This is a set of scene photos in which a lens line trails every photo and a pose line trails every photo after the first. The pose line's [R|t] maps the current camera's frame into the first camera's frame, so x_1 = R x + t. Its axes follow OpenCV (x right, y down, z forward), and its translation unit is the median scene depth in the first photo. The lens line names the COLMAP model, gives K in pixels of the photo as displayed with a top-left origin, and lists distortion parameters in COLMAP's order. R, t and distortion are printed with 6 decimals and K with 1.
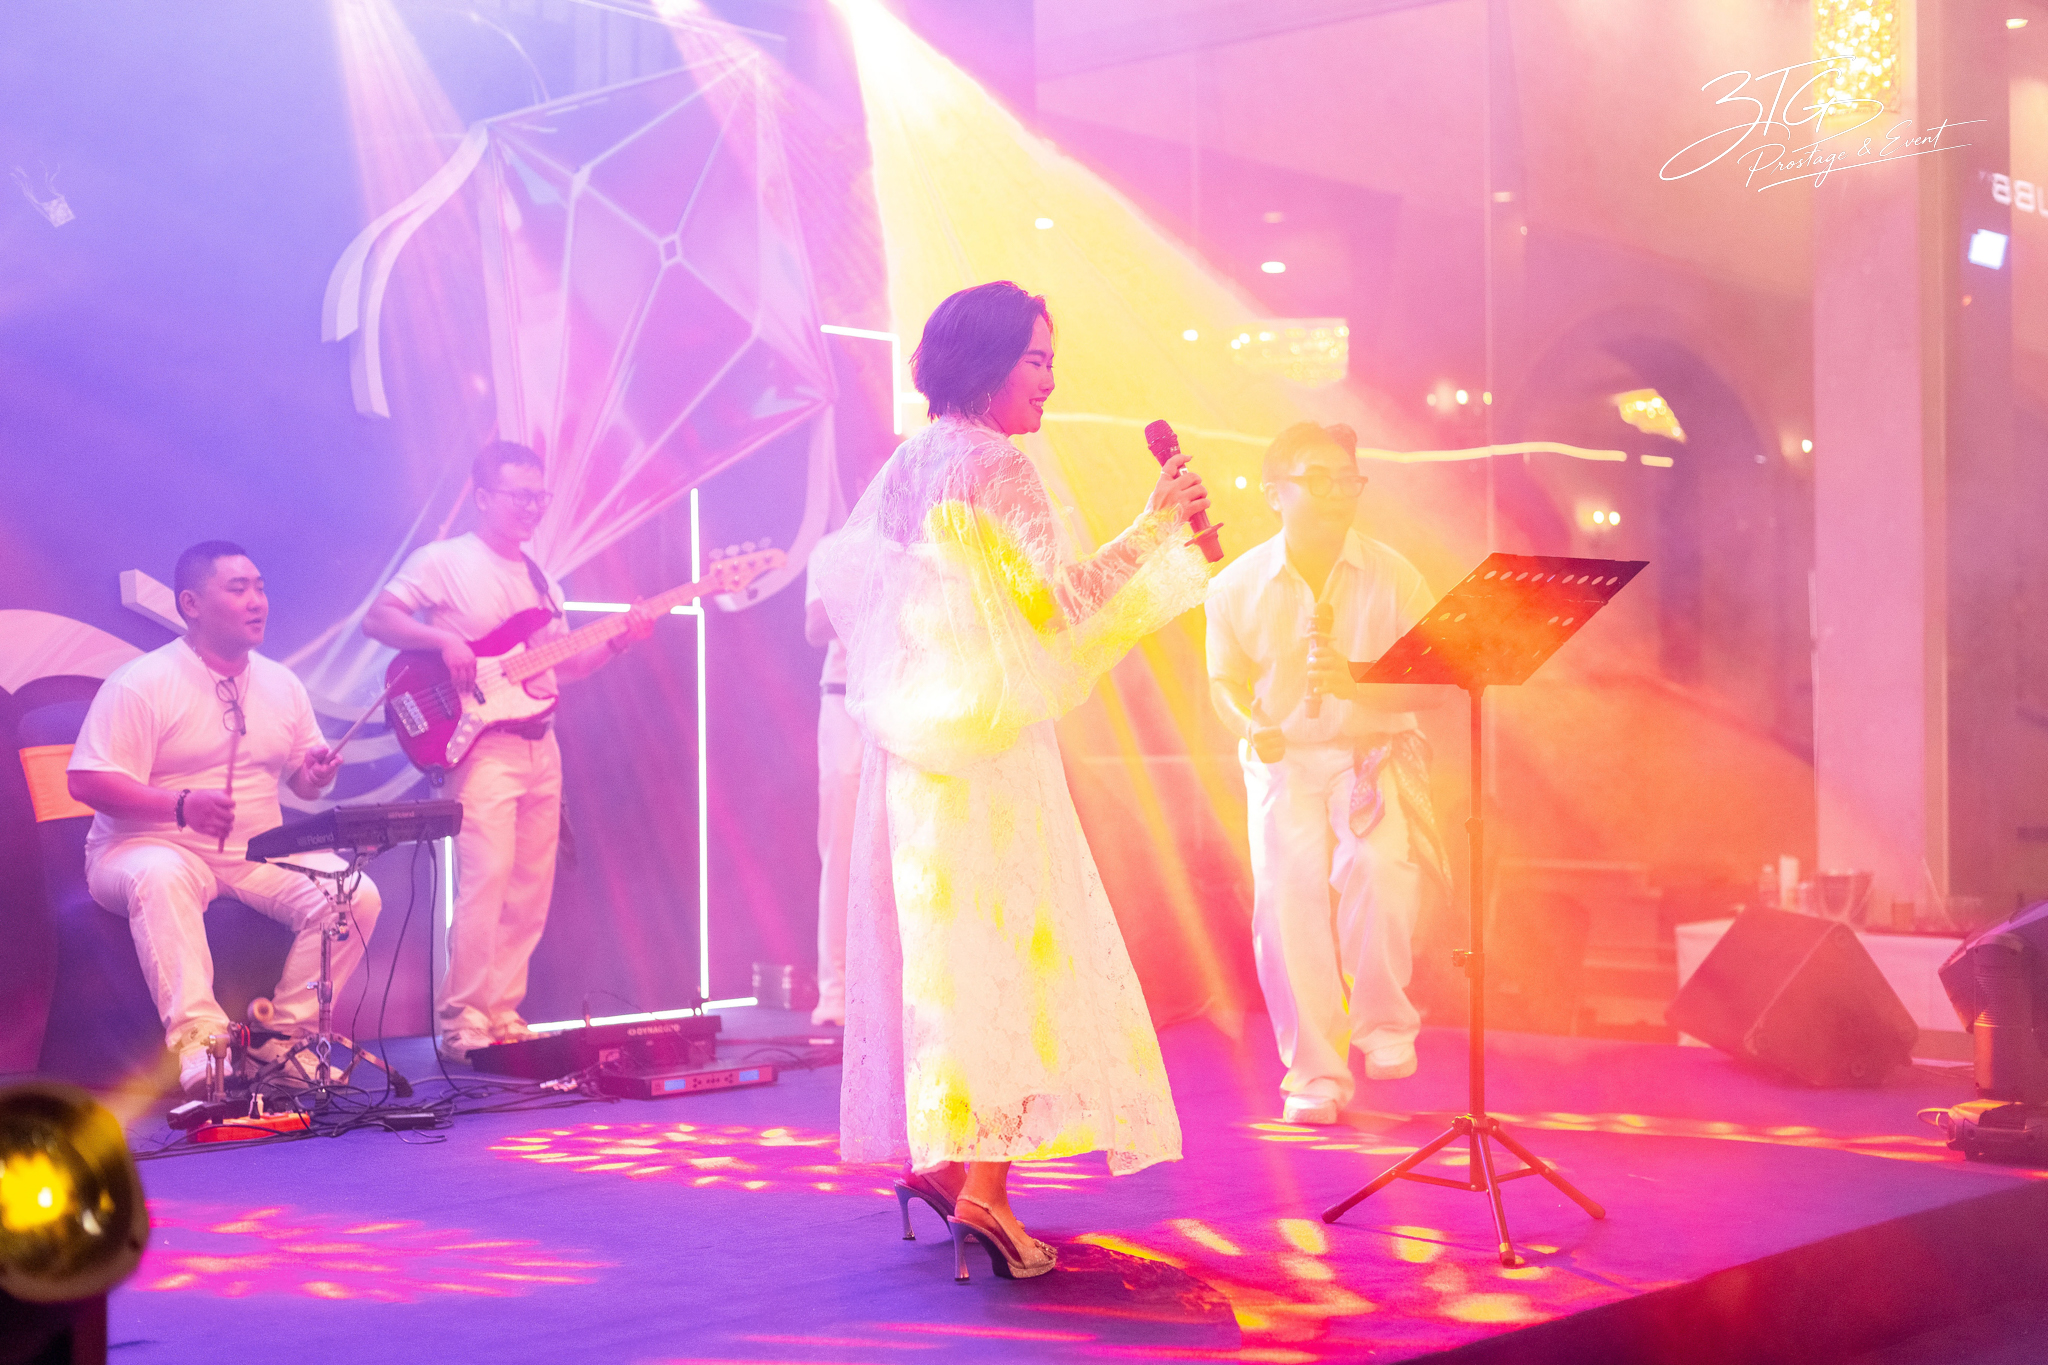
lens RADIAL K [[2941.5, 0, 1029.2], [0, 2941.5, 676.7], [0, 0, 1]] dist [-0.000749, -0.036886]
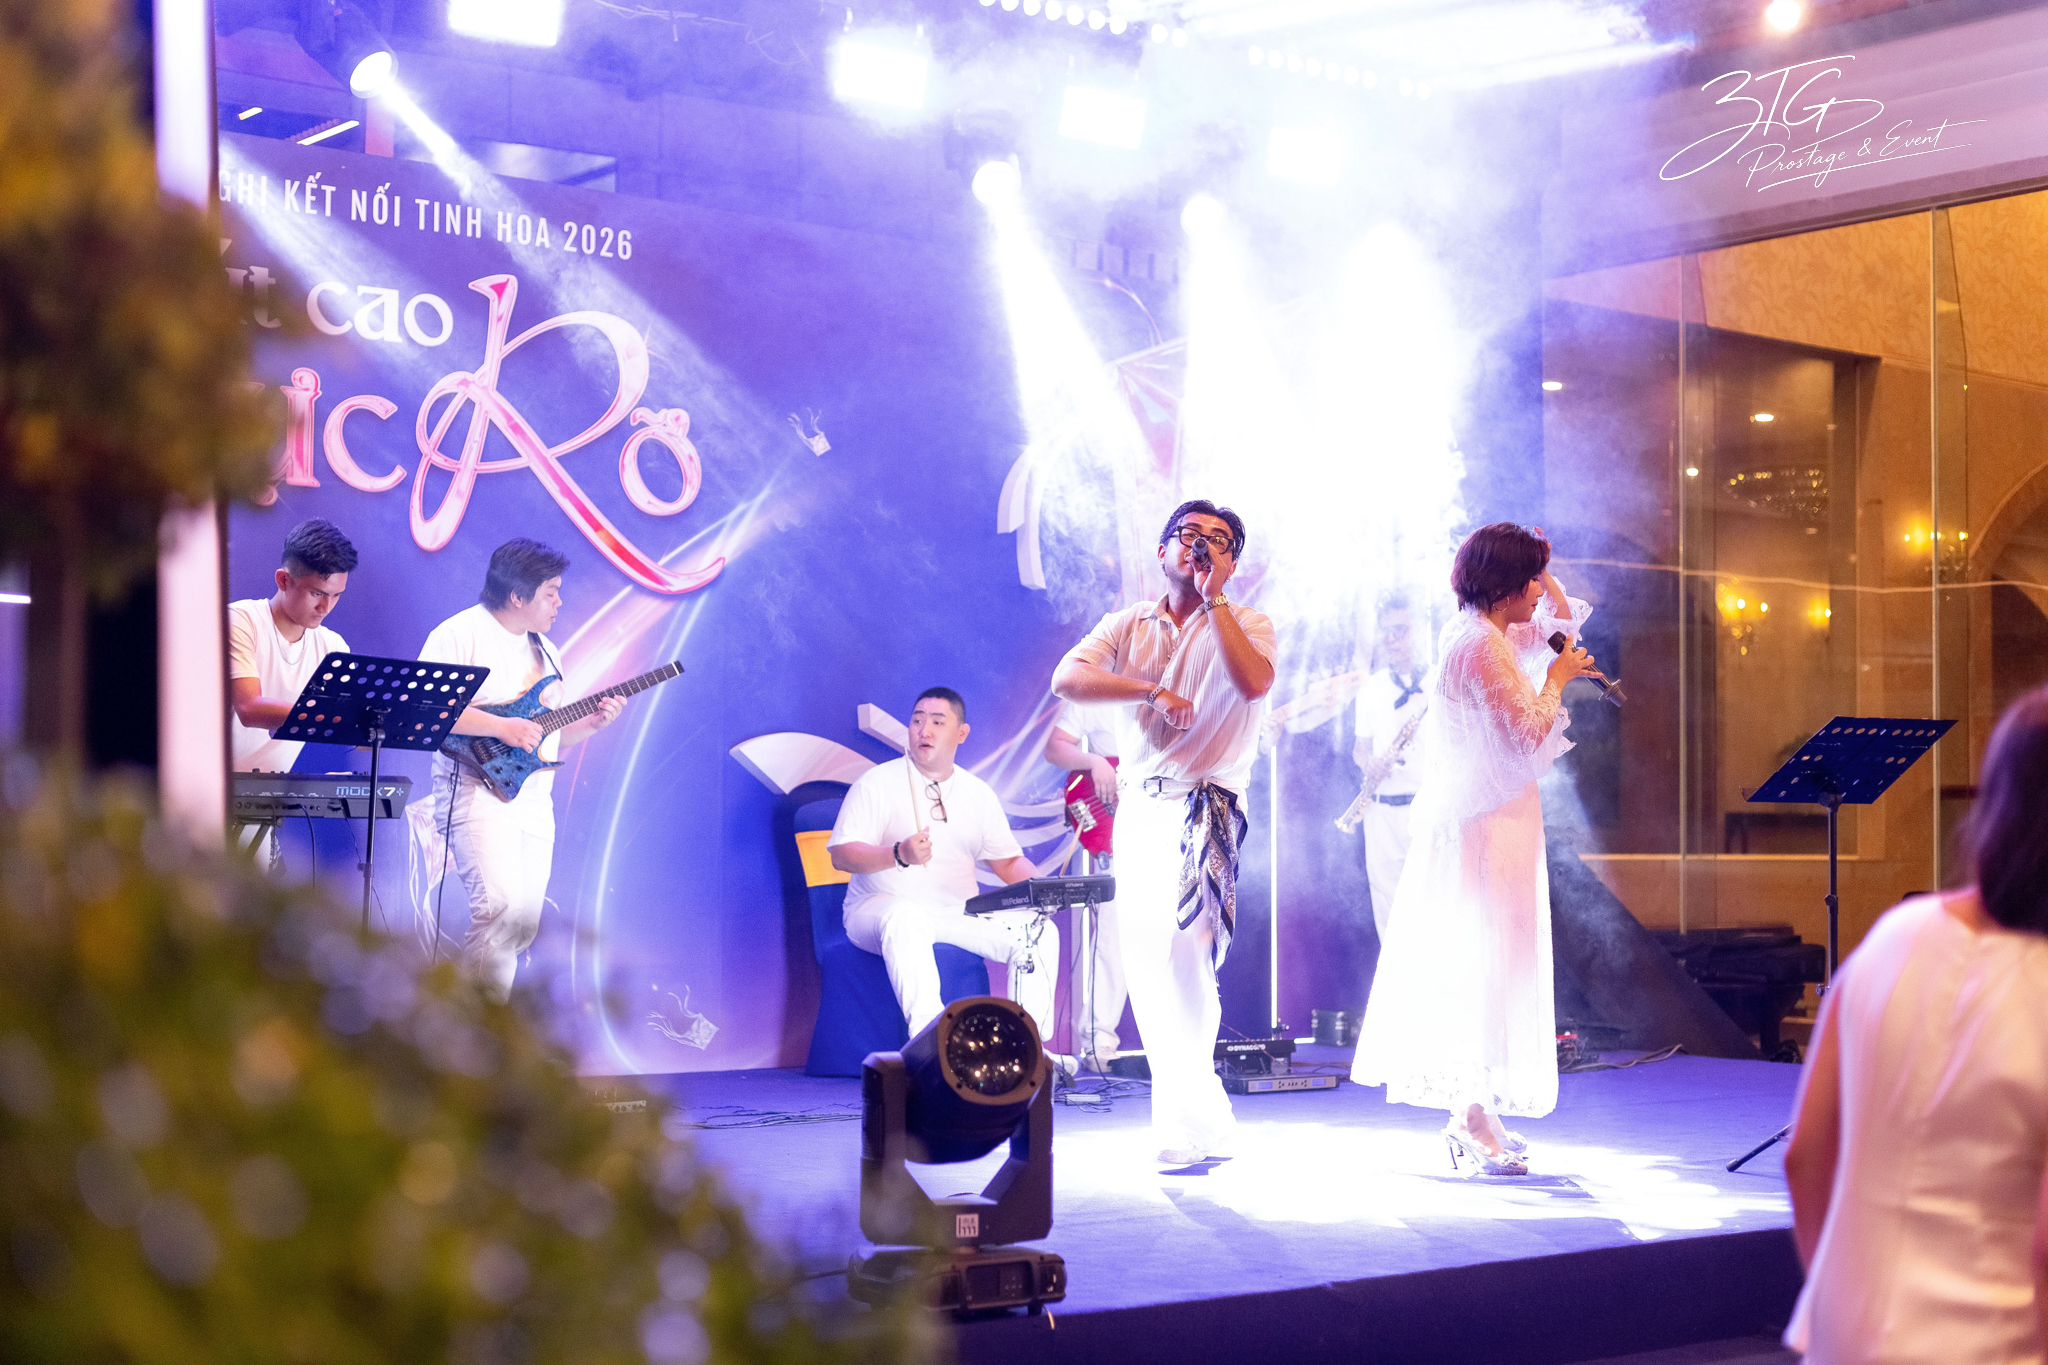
lens RADIAL K [[2941.5, 0, 1029.2], [0, 2941.5, 676.7], [0, 0, 1]] dist [-0.000749, -0.036886]
pose [[0.984642, 0.006264, -0.174472, 0.009071], [-0.011836, 0.999452, -0.030915, -0.007385], [0.174183, 0.032505, 0.984177, -0.340809]]
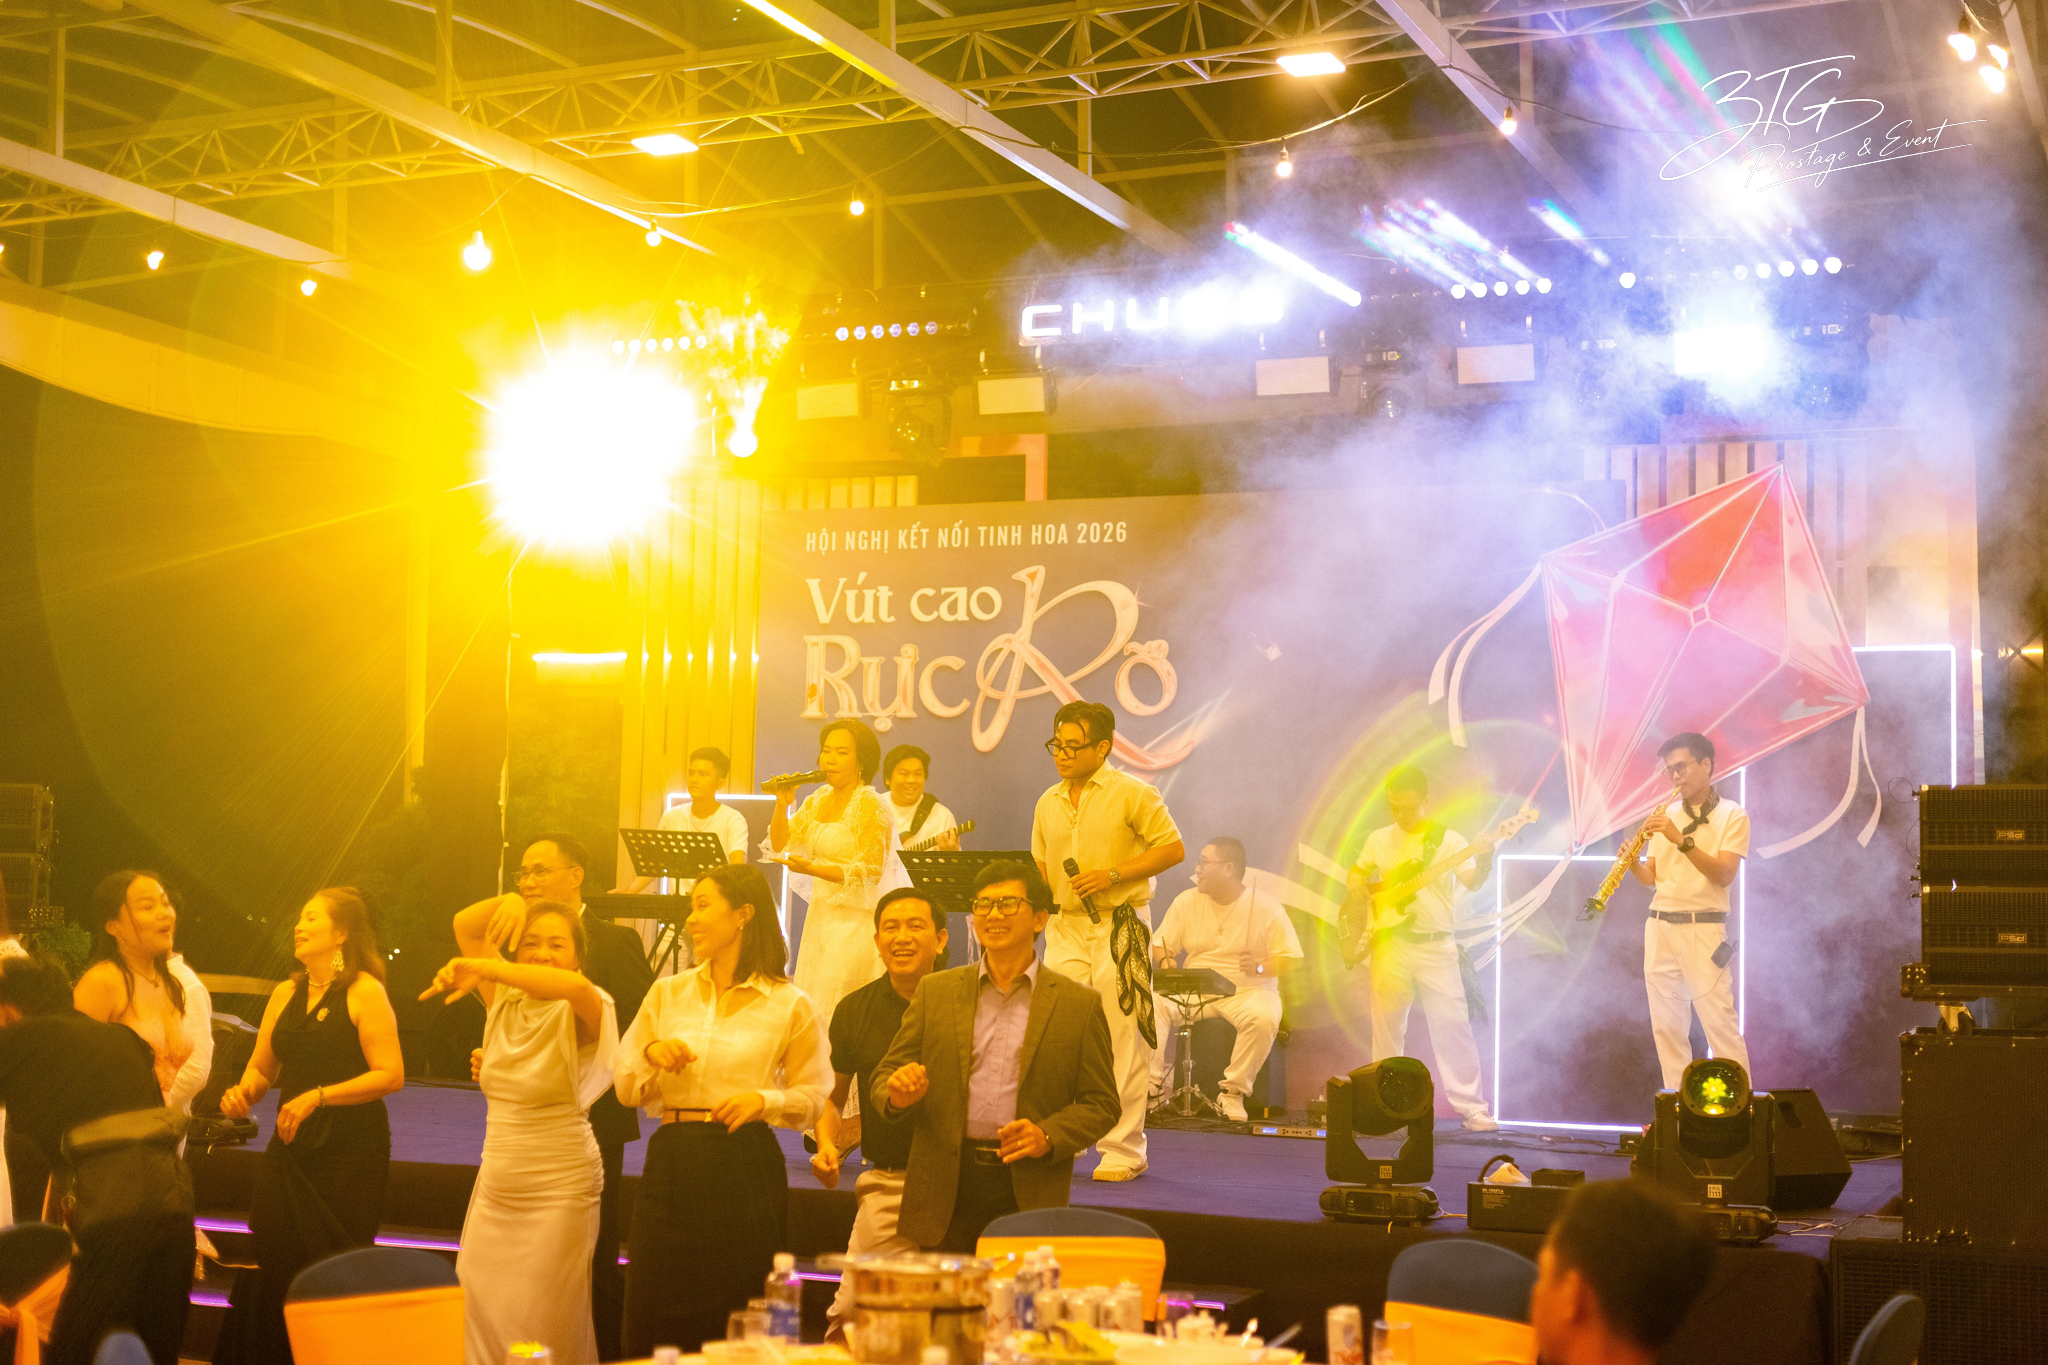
lens RADIAL K [[2944.1, 0, 986.5], [0, 2944.1, 685.6], [0, 0, 1]] dist [-0.005683, 0.066124]
pose [[0.308056, -0.075215, -0.948390, 1.387115], [-0.014109, 0.996399, -0.083605, 0.022173], [0.951264, 0.039136, 0.305885, 0.253120]]
